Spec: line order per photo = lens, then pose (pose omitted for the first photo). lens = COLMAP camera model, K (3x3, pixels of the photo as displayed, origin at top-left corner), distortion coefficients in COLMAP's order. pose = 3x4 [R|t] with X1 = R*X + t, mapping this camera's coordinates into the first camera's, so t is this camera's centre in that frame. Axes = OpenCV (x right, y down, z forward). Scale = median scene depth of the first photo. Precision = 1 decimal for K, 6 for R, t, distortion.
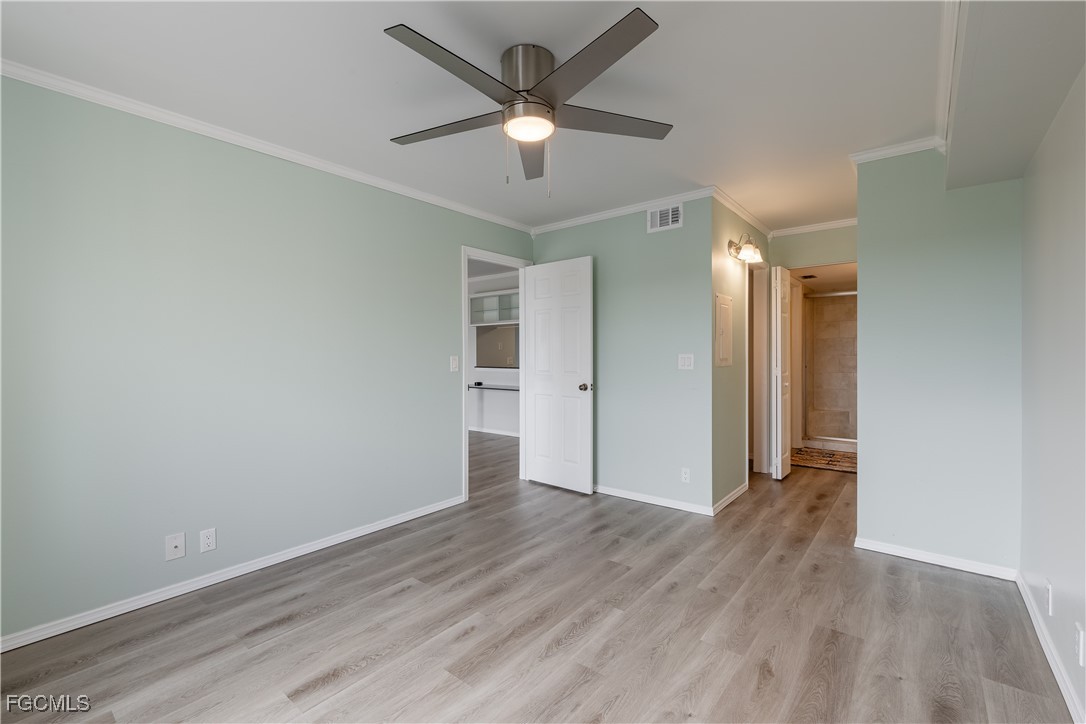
lens RADIAL K [[472.4, 0, 537.0], [0, 472.4, 358.0], [0, 0, 1]] dist [0.002572, 0.000580]
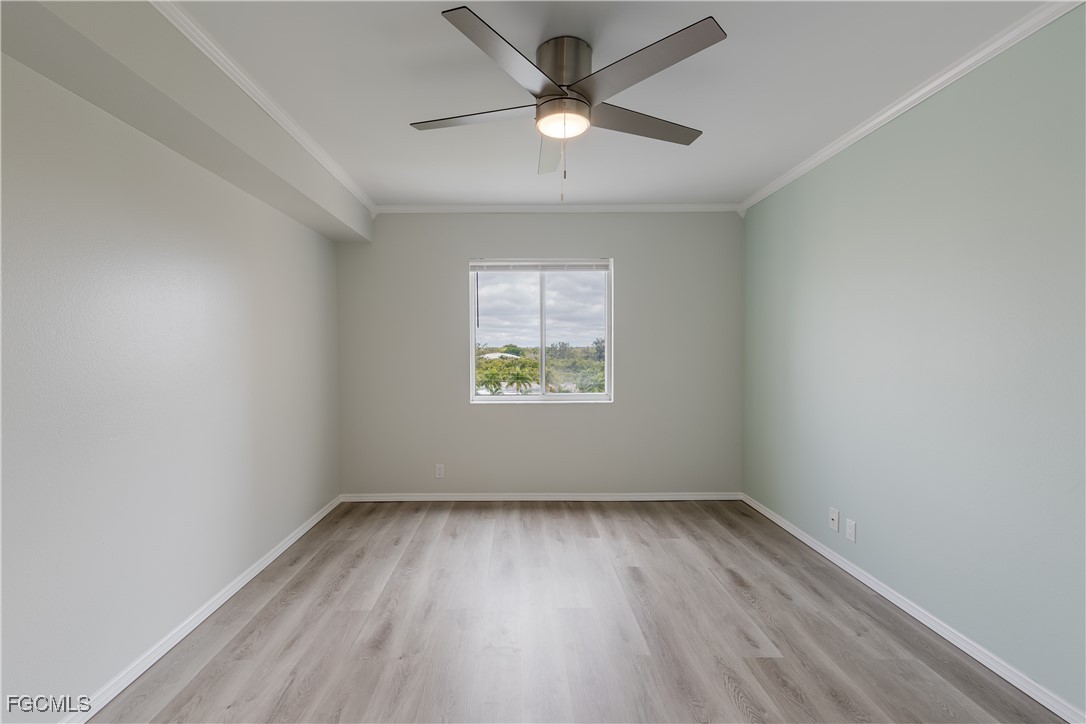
lens RADIAL K [[472.4, 0, 540.0], [0, 472.4, 340.6], [0, 0, 1]] dist [0.002572, 0.000580]
pose [[-0.738928, -0.001142, -0.673783, 0.584097], [0.003227, 0.999981, -0.005233, -0.042274], [0.673776, -0.006041, -0.738911, 1.424468]]
